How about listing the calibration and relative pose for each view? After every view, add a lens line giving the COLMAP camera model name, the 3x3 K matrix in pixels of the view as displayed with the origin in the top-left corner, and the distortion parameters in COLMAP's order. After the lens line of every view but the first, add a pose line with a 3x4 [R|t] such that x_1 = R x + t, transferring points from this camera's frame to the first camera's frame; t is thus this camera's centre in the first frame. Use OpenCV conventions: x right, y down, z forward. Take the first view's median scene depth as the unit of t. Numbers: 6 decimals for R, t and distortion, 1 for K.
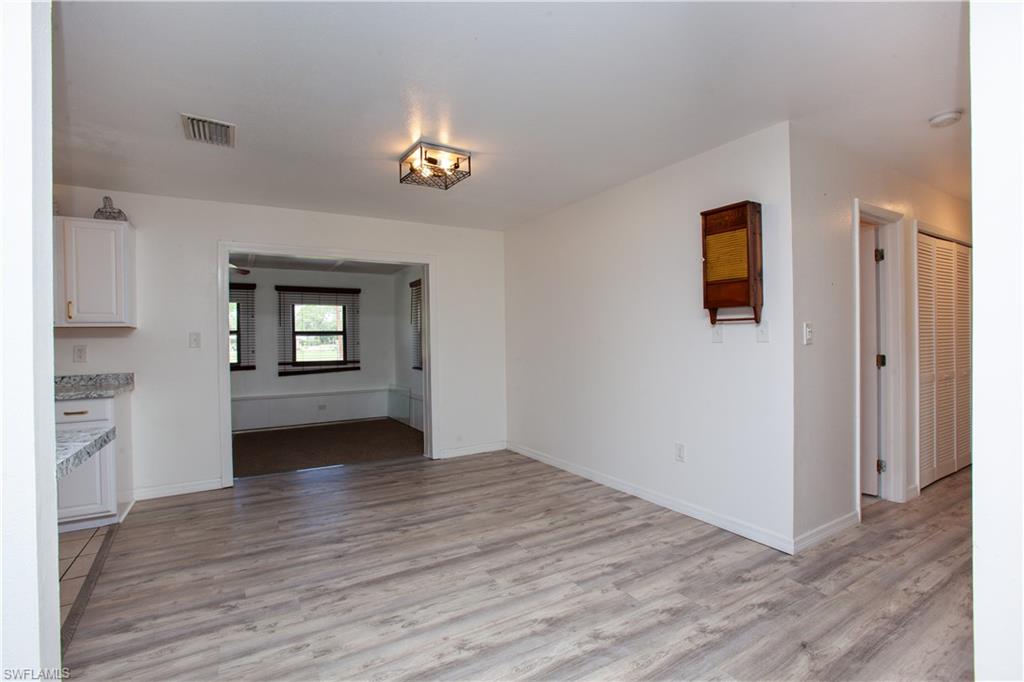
lens RADIAL K [[465.1, 0, 504.7], [0, 465.1, 337.2], [0, 0, 1]] dist [-0.076217, 0.027742]
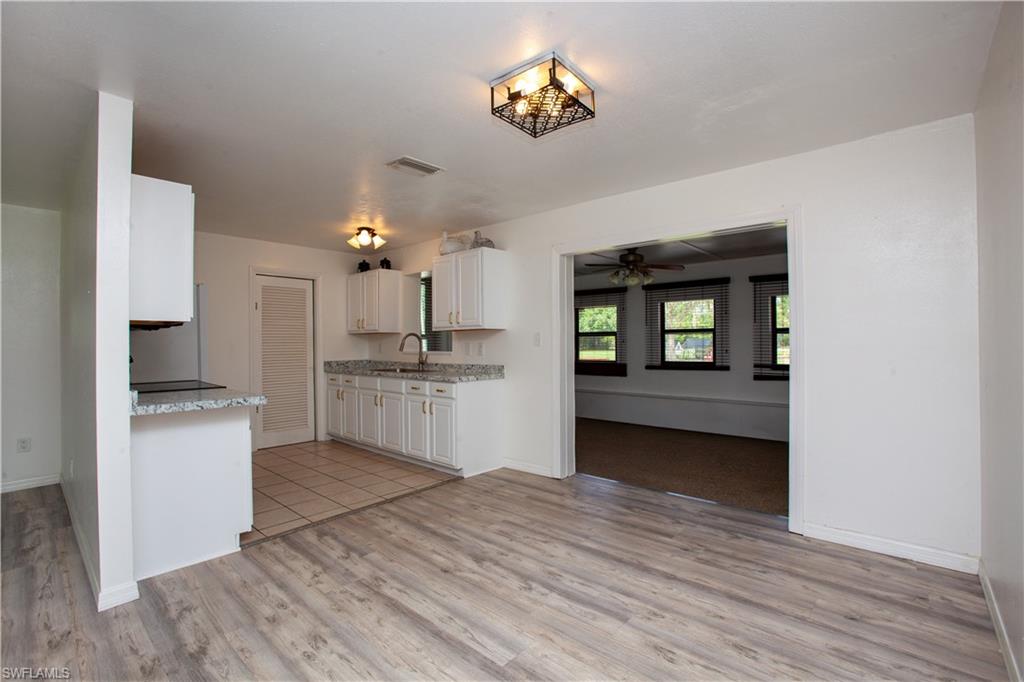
lens RADIAL K [[465.1, 0, 504.7], [0, 465.1, 337.2], [0, 0, 1]] dist [-0.076217, 0.027742]
pose [[0.295764, 0.000129, -0.955261, 0.496668], [0.005993, 0.999980, 0.001991, -0.002447], [0.955242, -0.006313, 0.295758, 0.725244]]
